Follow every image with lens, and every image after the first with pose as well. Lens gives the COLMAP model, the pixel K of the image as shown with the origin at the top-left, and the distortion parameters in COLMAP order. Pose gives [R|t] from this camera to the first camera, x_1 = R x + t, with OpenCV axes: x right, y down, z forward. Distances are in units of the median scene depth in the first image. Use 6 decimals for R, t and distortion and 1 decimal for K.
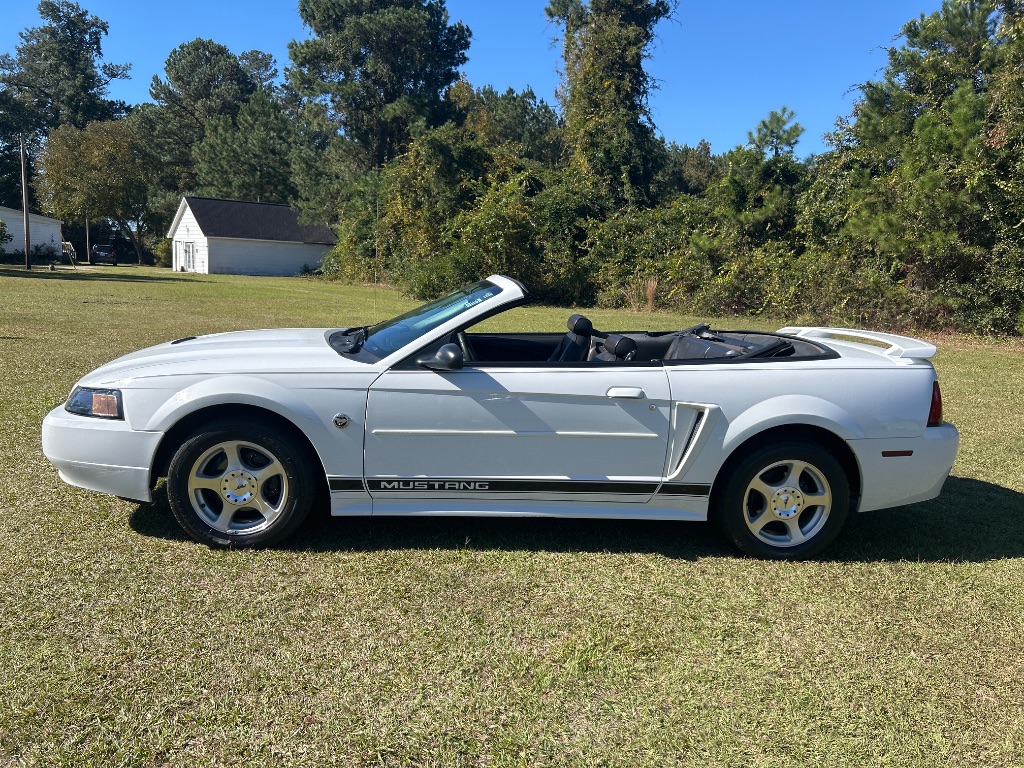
lens RADIAL K [[785.0, 0, 506.8], [0, 785.0, 388.1], [0, 0, 1]] dist [0.051629, -0.066035]
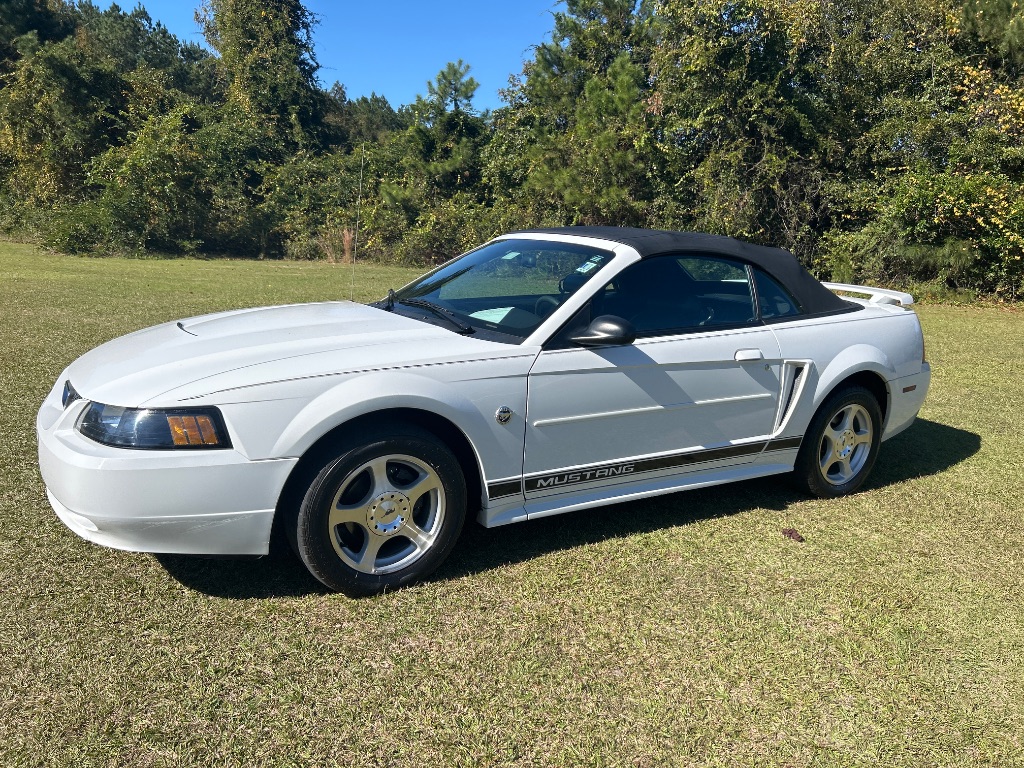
lens RADIAL K [[778.3, 0, 512.0], [0, 778.3, 384.0], [0, 0, 1]] dist [0.079096, -0.090003]
pose [[0.891244, -0.092769, 0.443935, -0.090757], [0.065755, 0.994945, 0.075905, -0.008587], [-0.448732, -0.038459, 0.892838, 0.041280]]
